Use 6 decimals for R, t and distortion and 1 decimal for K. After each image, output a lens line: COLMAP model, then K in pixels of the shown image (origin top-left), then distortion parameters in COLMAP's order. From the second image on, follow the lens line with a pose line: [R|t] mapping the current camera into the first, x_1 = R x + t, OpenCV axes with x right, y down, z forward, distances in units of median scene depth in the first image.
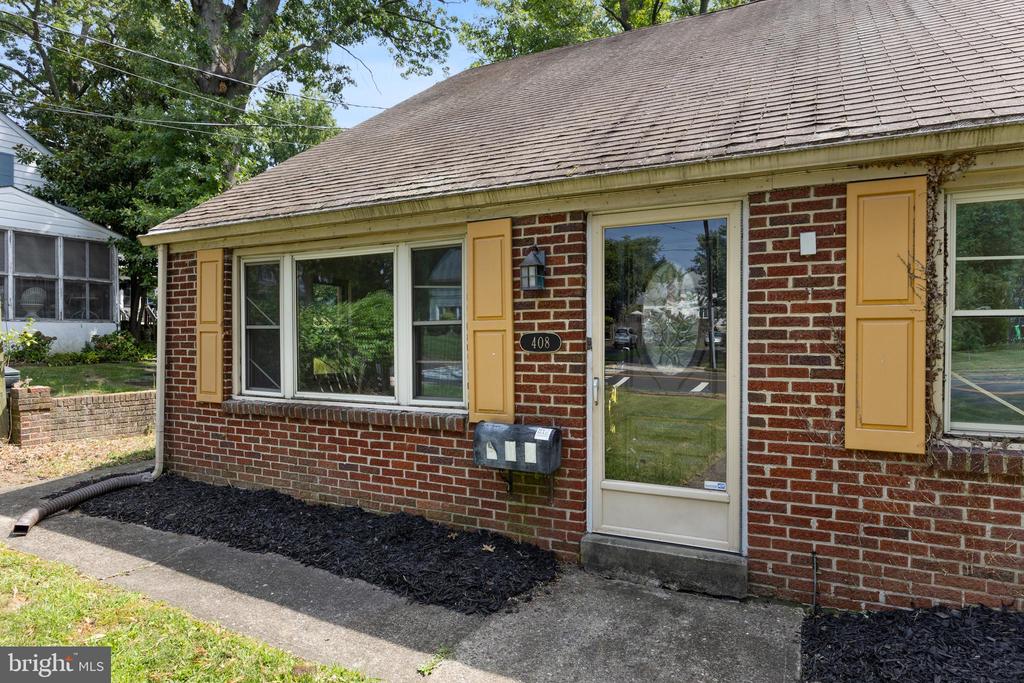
lens RADIAL K [[614.5, 0, 509.1], [0, 614.5, 345.9], [0, 0, 1]] dist [-0.007146, 0.001012]
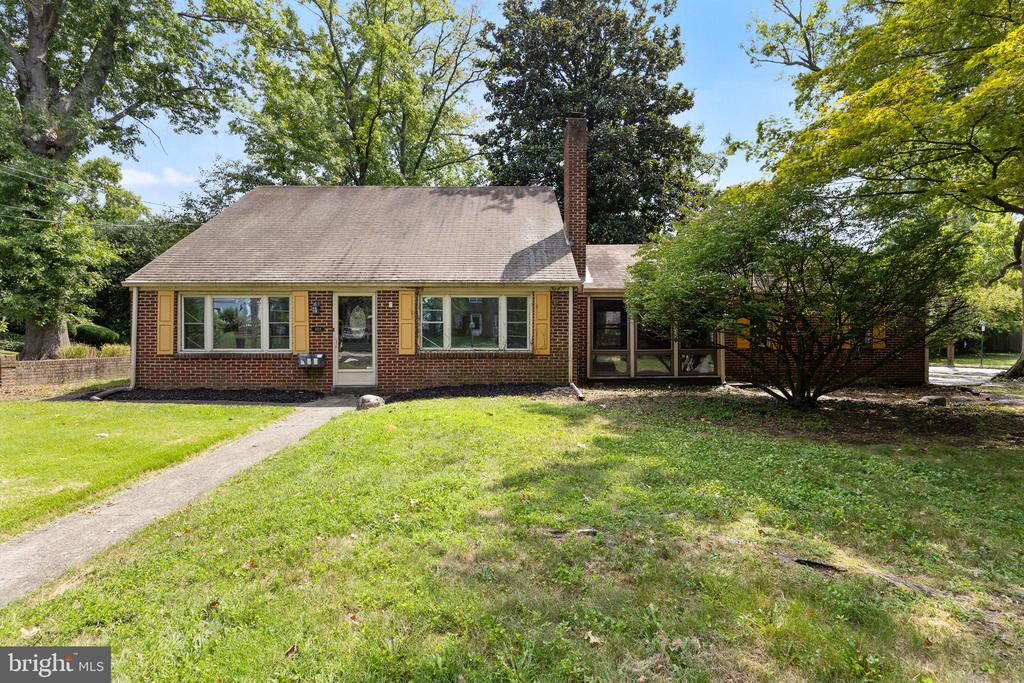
lens RADIAL K [[466.5, 0, 505.6], [0, 466.5, 340.7], [0, 0, 1]] dist [-0.004079, 0.000212]
pose [[0.880715, -0.002915, 0.473639, -0.217335], [0.005210, 0.999980, -0.003534, 0.061337], [-0.473619, 0.005580, 0.880712, -1.477182]]
